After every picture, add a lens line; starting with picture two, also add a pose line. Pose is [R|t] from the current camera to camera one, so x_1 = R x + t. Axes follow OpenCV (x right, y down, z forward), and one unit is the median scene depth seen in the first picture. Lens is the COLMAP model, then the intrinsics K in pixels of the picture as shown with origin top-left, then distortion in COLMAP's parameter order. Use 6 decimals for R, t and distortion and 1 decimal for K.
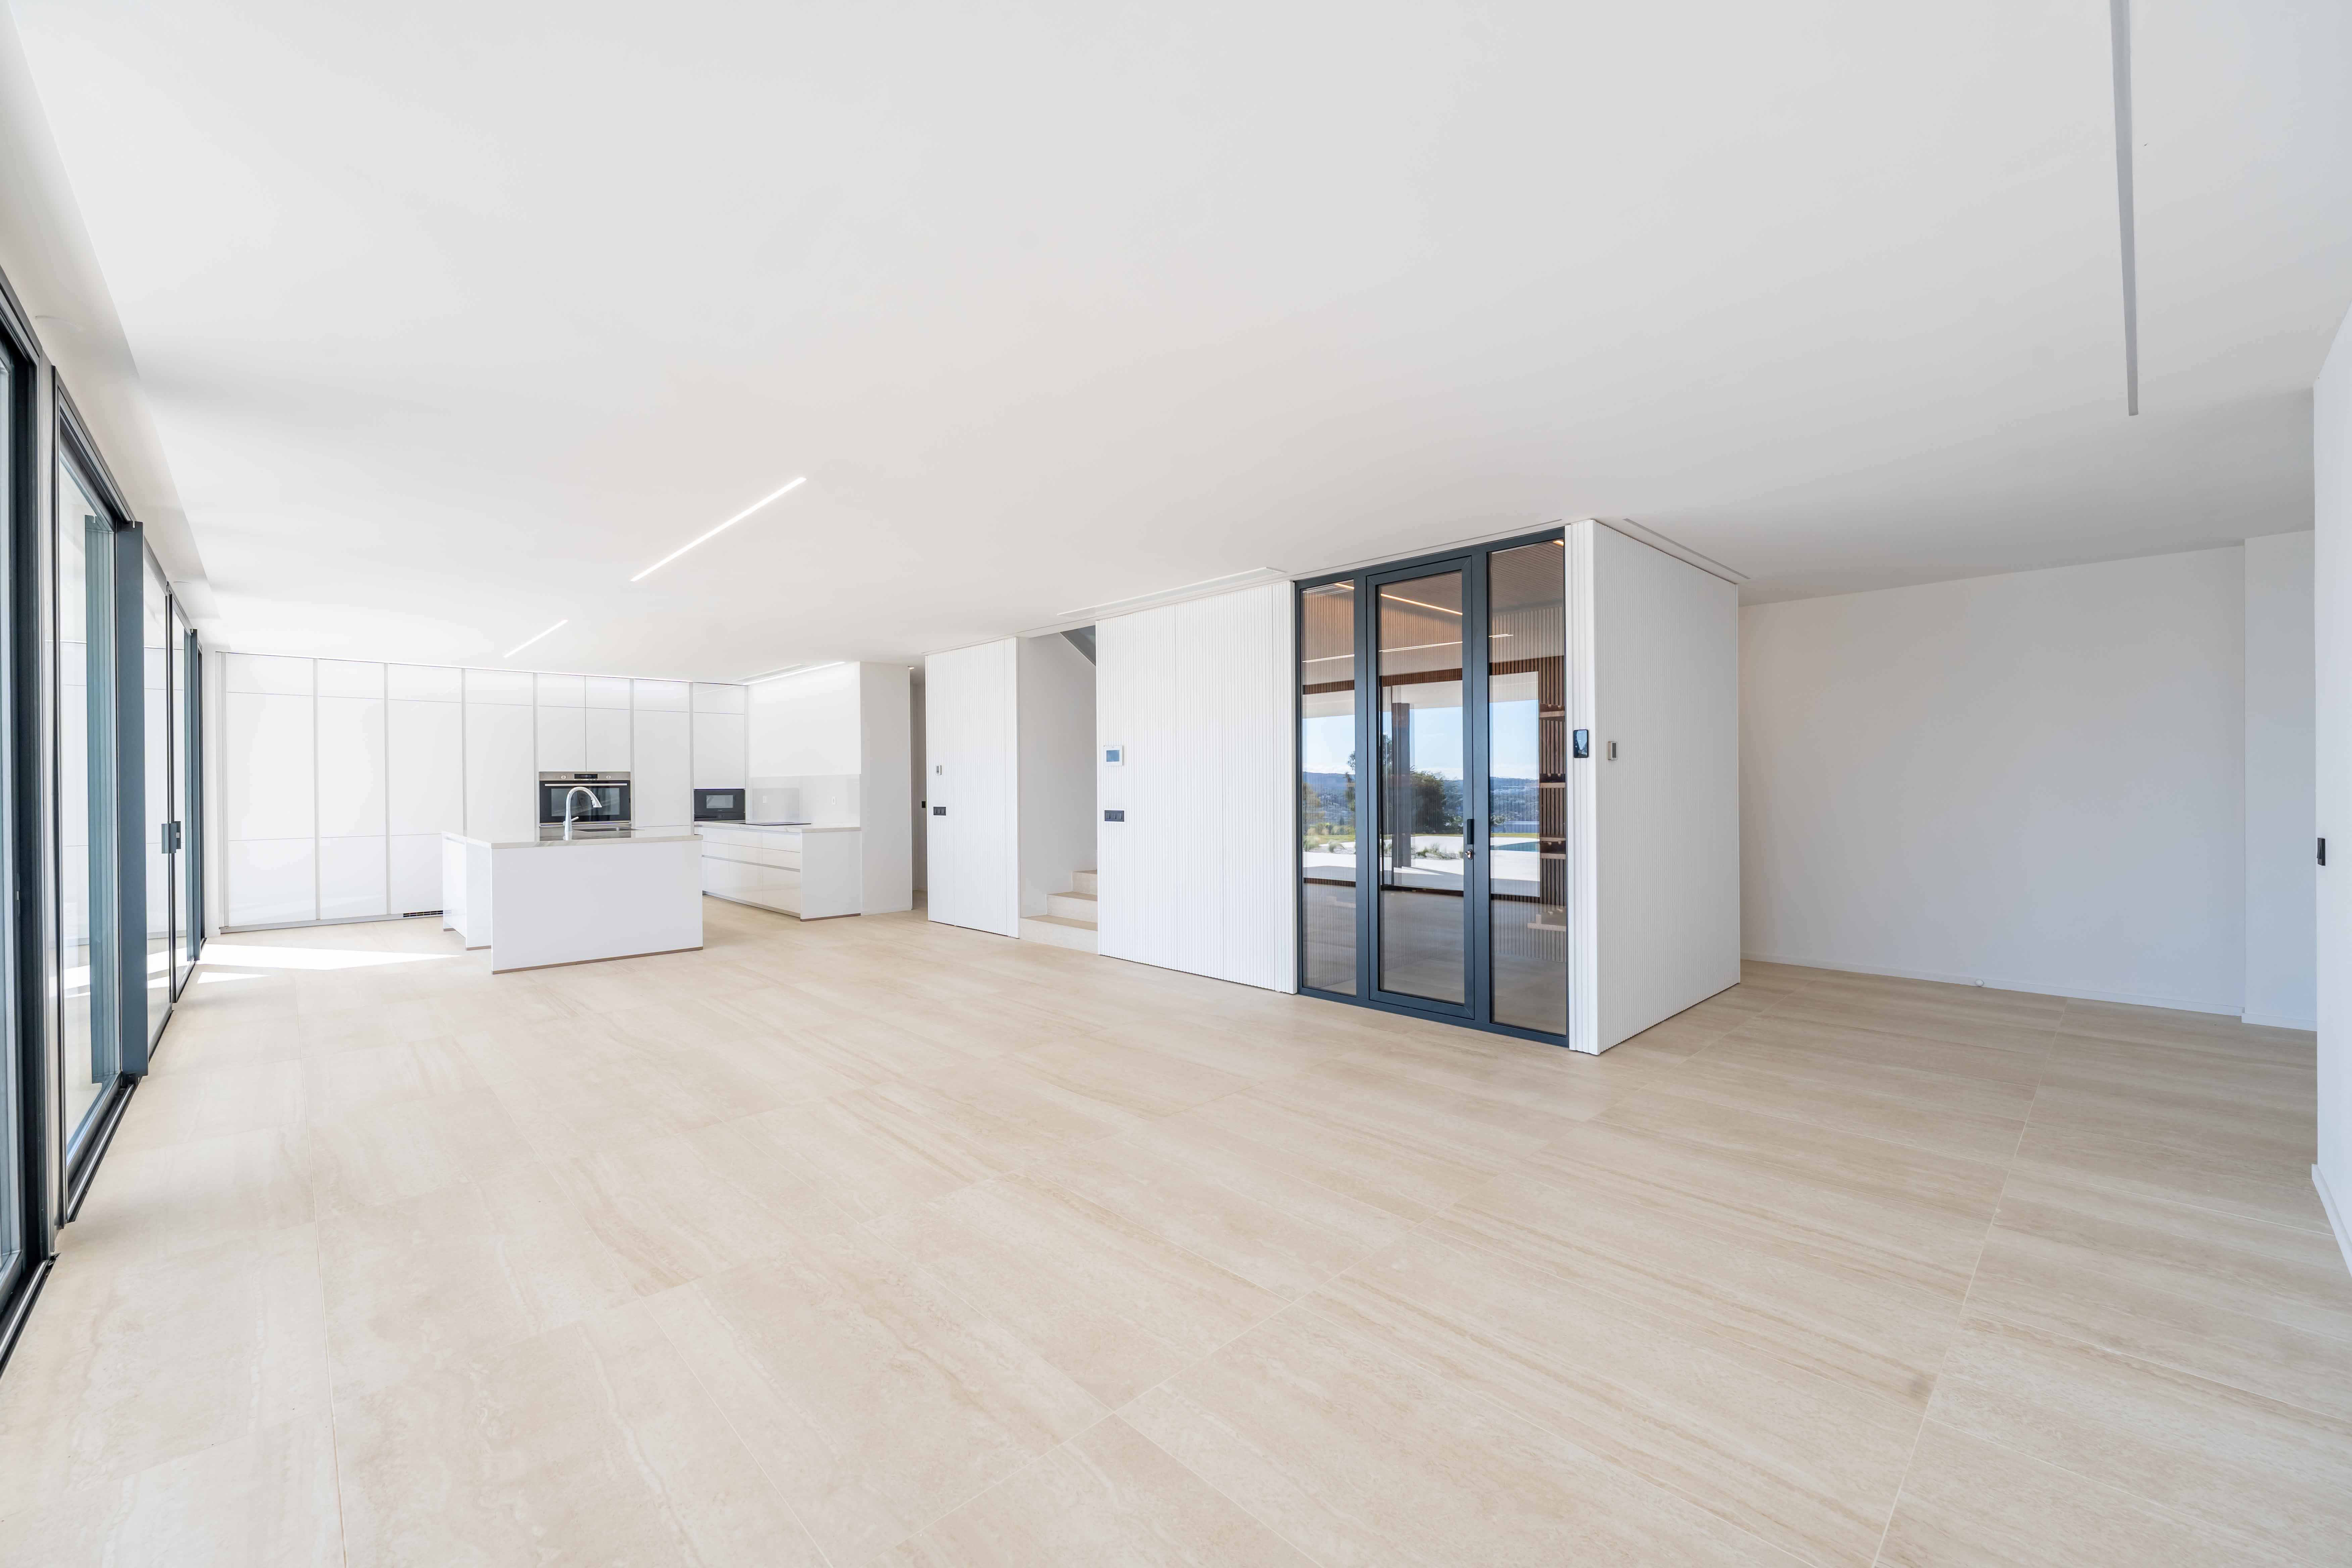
lens RADIAL K [[940.3, 0, 1177.4], [0, 940.3, 789.1], [0, 0, 1]] dist [-0.001042, -0.000027]
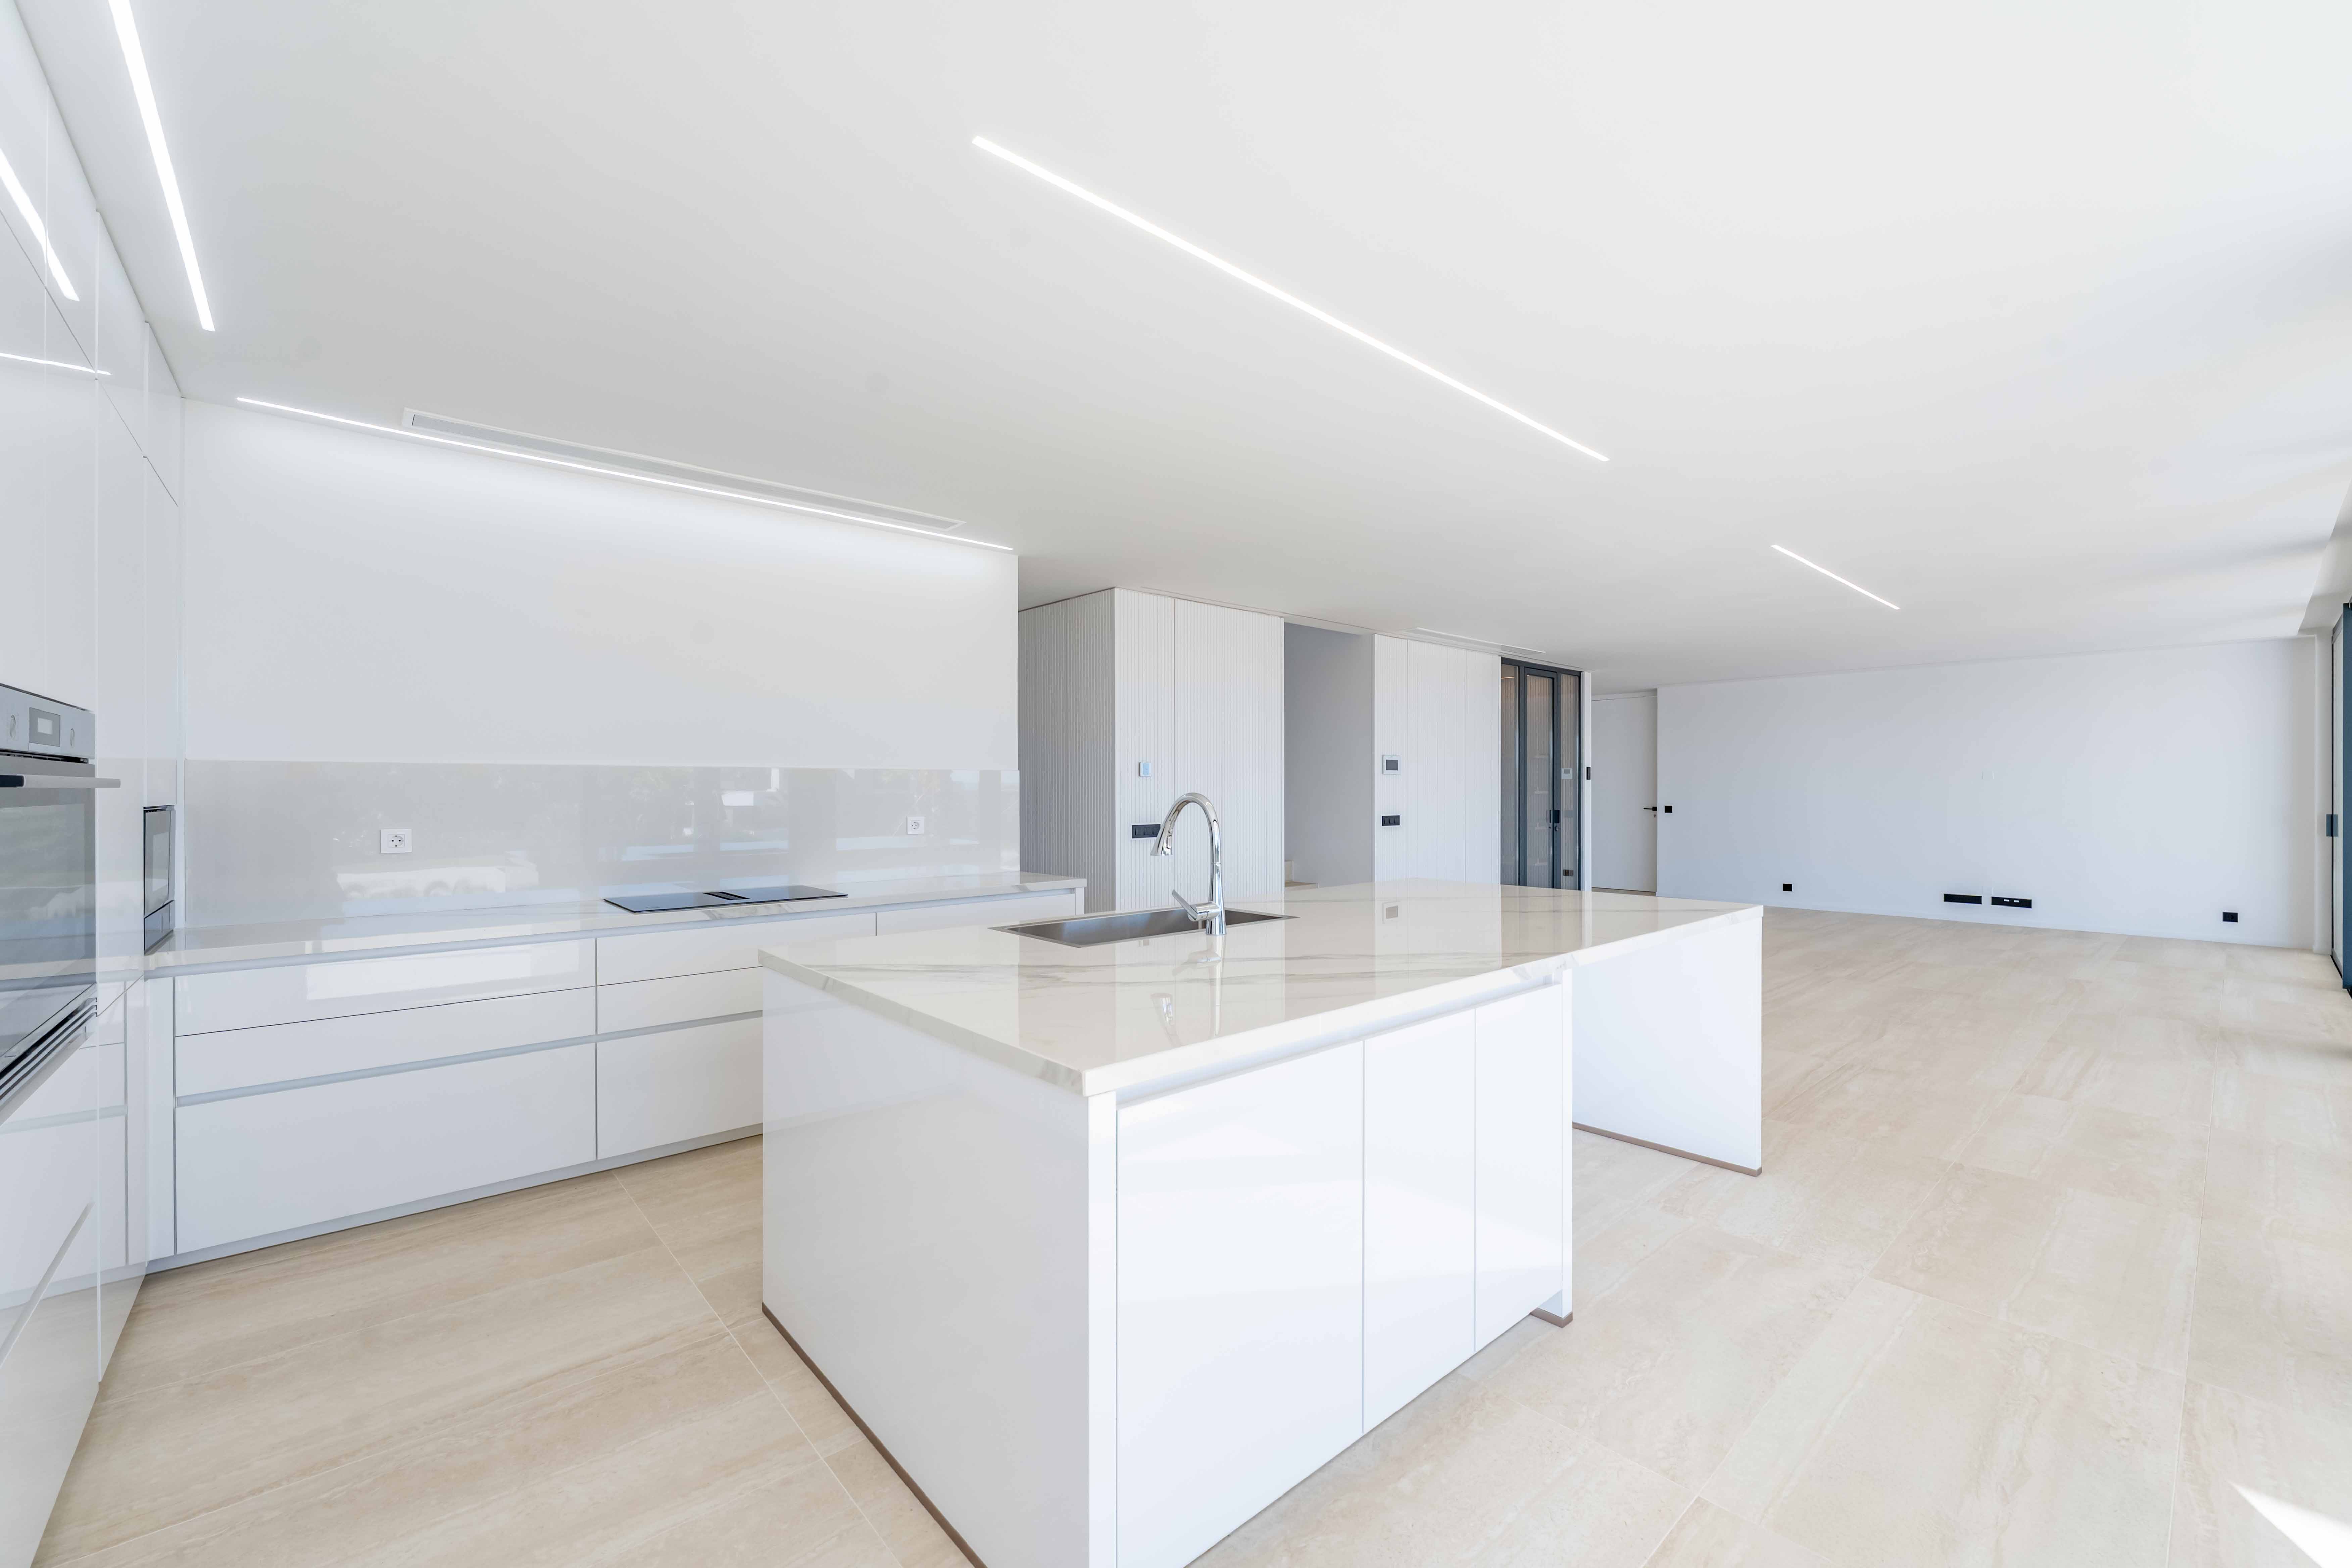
lens RADIAL K [[940.3, 0, 1173.2], [0, 940.3, 794.5], [0, 0, 1]] dist [-0.001042, -0.000027]
pose [[0.037721, -0.000121, 0.999288, -0.793524], [0.006831, 0.999977, -0.000137, -0.002050], [-0.999265, 0.006831, 0.037721, 0.826285]]
